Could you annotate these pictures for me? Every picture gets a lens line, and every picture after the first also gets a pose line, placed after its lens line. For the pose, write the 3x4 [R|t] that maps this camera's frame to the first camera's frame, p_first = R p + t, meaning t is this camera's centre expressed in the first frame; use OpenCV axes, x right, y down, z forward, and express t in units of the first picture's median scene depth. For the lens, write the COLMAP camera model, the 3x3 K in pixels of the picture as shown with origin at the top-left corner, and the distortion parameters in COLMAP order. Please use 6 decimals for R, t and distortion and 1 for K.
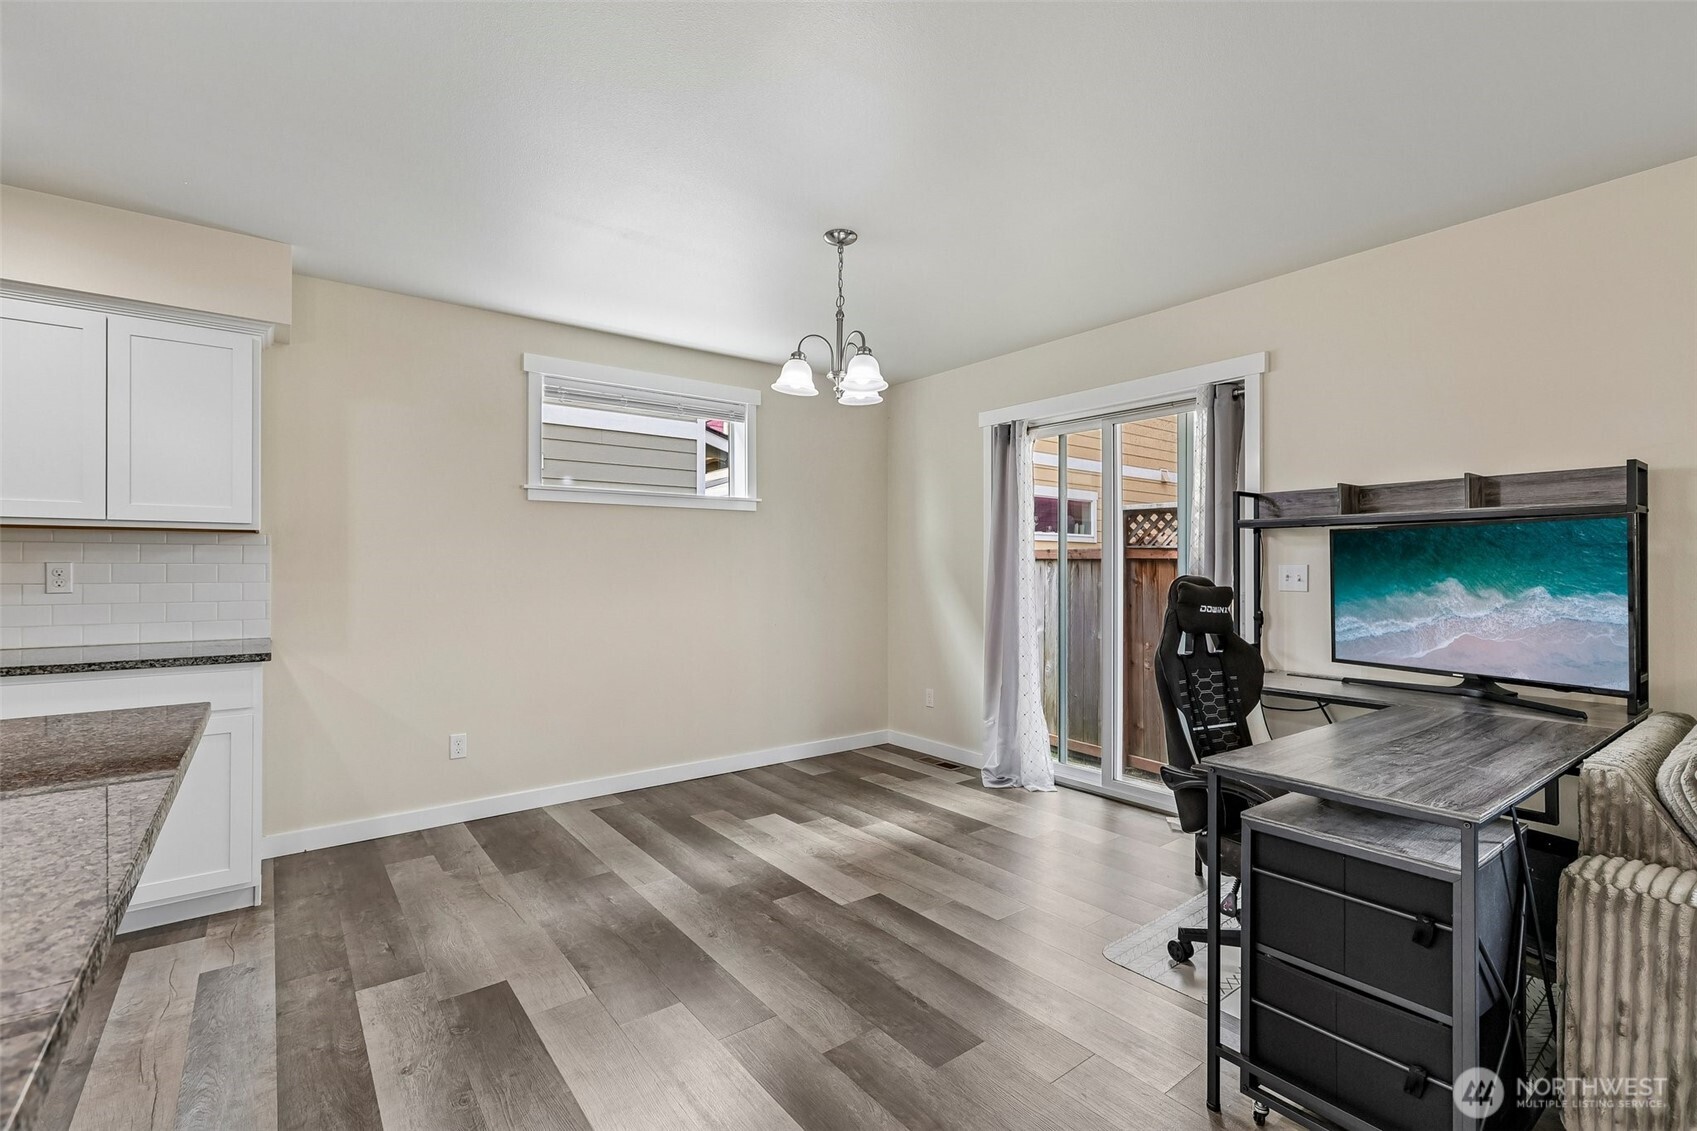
lens RADIAL K [[758.2, 0, 856.5], [0, 758.2, 560.3], [0, 0, 1]] dist [-0.000887, 0.001535]
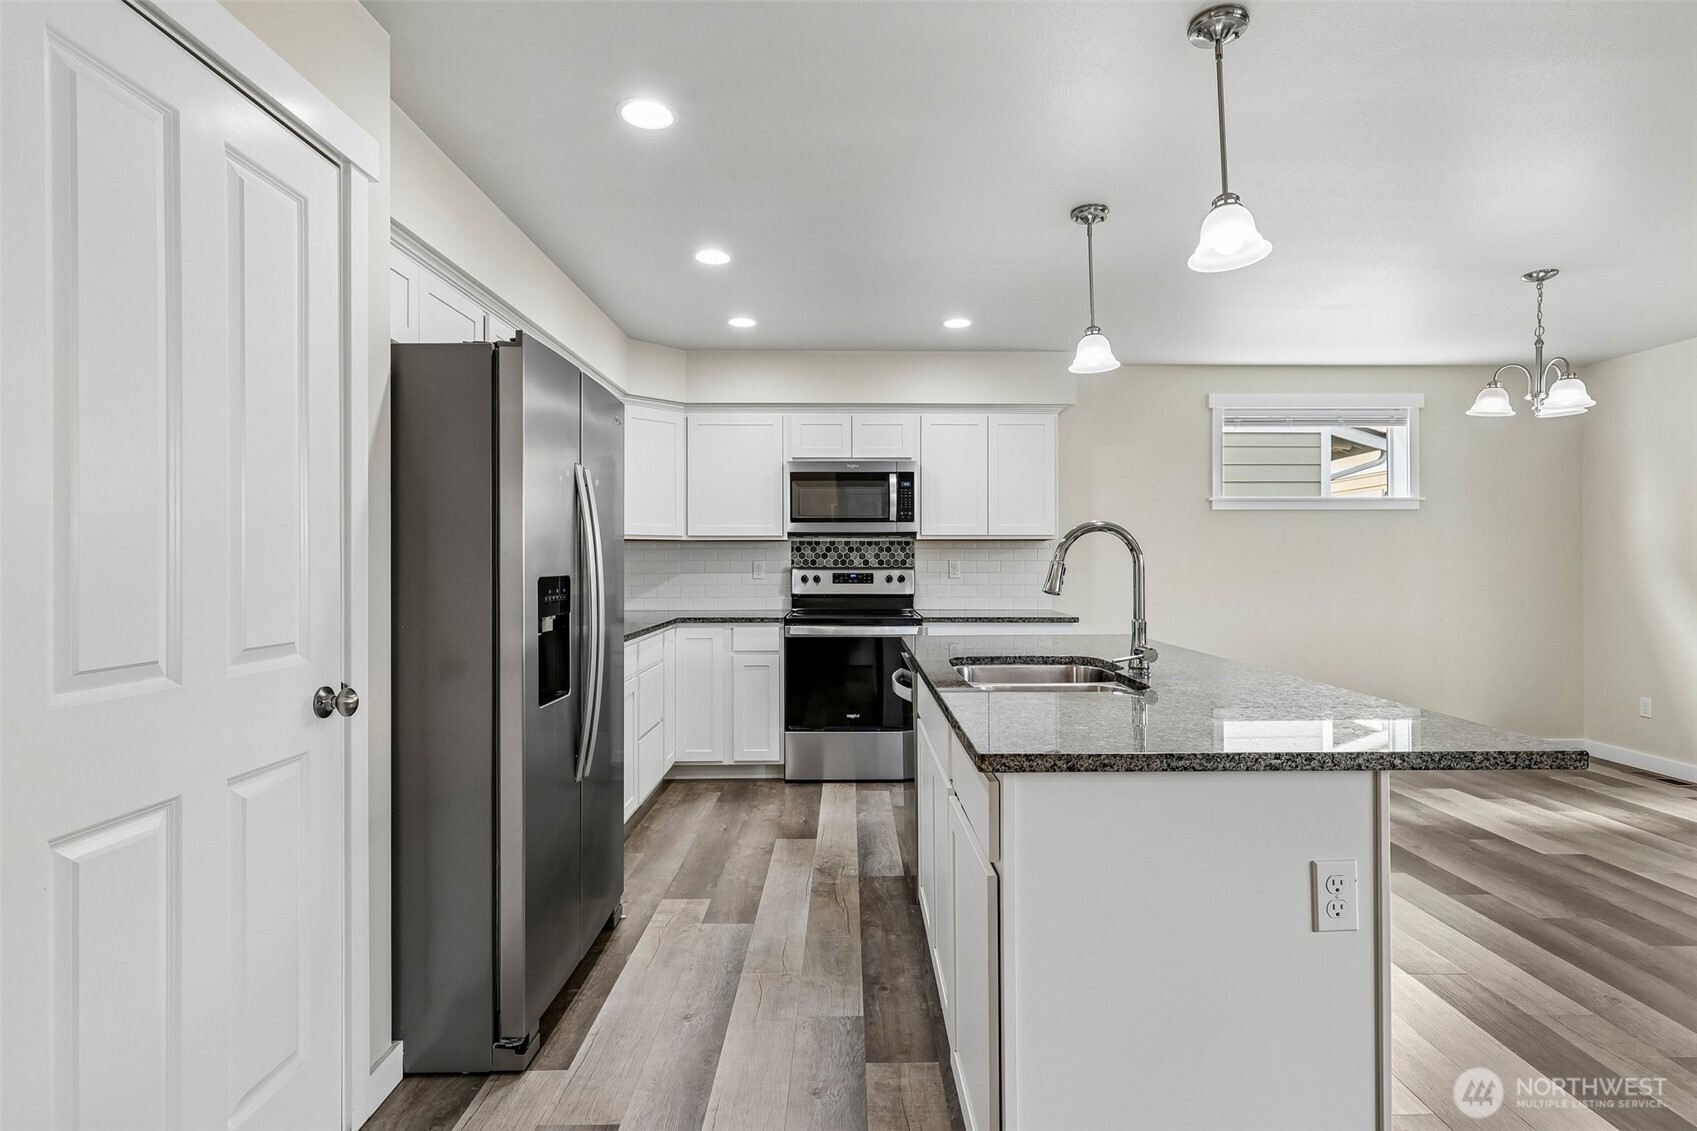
lens RADIAL K [[849.6, 0, 855.6], [0, 849.6, 561.5], [0, 0, 1]] dist [0.000070, 0.002227]
pose [[0.795095, -0.001882, -0.606482, -0.055714], [0.006431, 0.999965, 0.005328, -0.005612], [0.606451, -0.008136, 0.795079, -0.567340]]
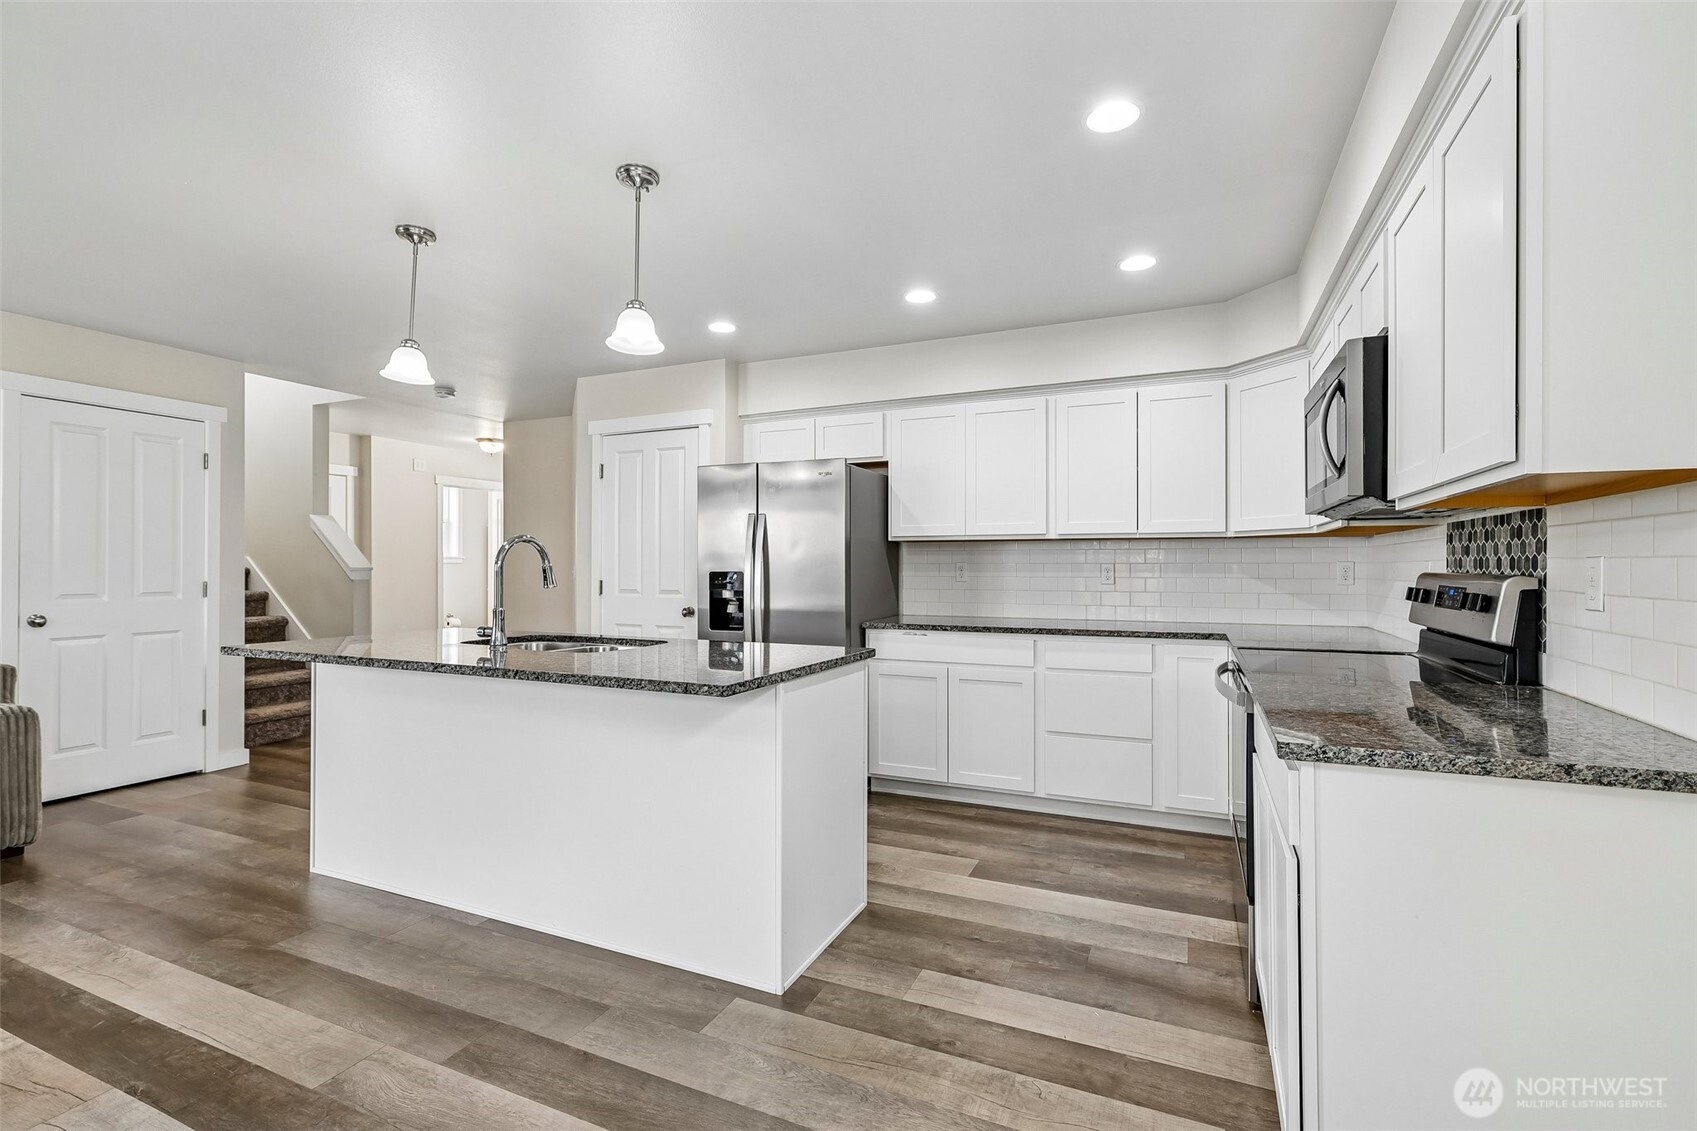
lens RADIAL K [[758.4, 0, 858.1], [0, 758.4, 572.7], [0, 0, 1]] dist [0.000892, 0.000499]
pose [[-0.882121, 0.004534, -0.471002, -0.255772], [0.004569, 0.999989, 0.001067, 0.009912], [0.471002, -0.001211, -0.882132, 1.068009]]
